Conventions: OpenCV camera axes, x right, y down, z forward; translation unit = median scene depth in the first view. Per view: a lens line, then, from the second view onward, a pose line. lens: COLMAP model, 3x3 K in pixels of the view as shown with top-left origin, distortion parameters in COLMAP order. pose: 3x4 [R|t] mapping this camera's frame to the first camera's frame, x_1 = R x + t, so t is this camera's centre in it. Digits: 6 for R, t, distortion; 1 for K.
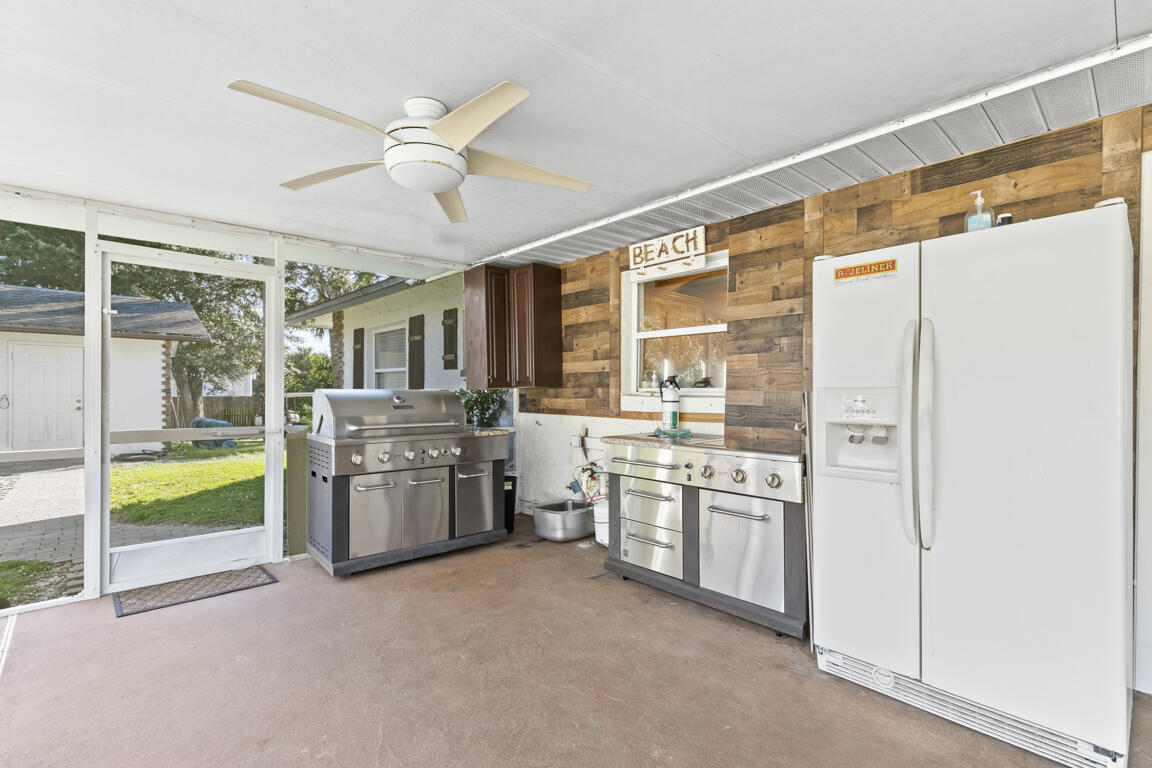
lens RADIAL K [[520.6, 0, 578.6], [0, 520.6, 391.6], [0, 0, 1]] dist [-0.000552, -0.000156]
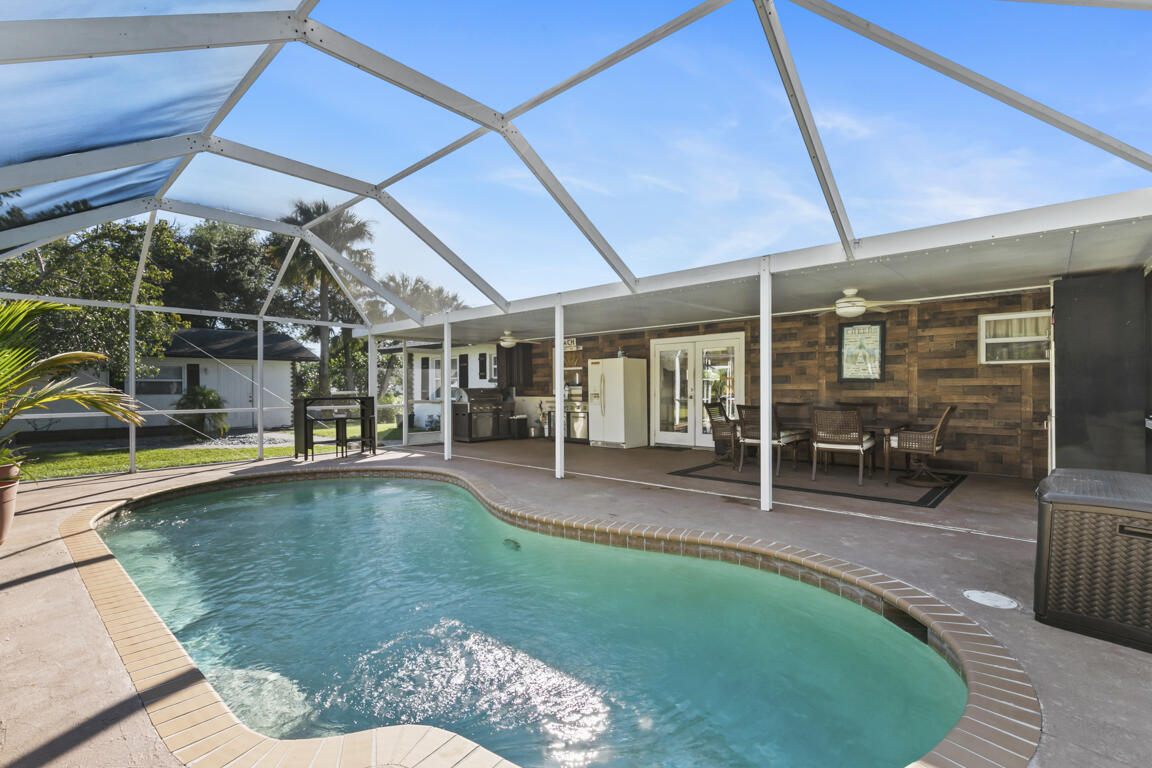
lens RADIAL K [[520.6, 0, 578.6], [0, 520.6, 391.6], [0, 0, 1]] dist [-0.000552, -0.000156]
pose [[0.996541, -0.011876, 0.082248, -0.015341], [0.011425, 0.999917, 0.005953, 0.006124], [-0.082312, -0.004993, 0.996594, -1.872142]]
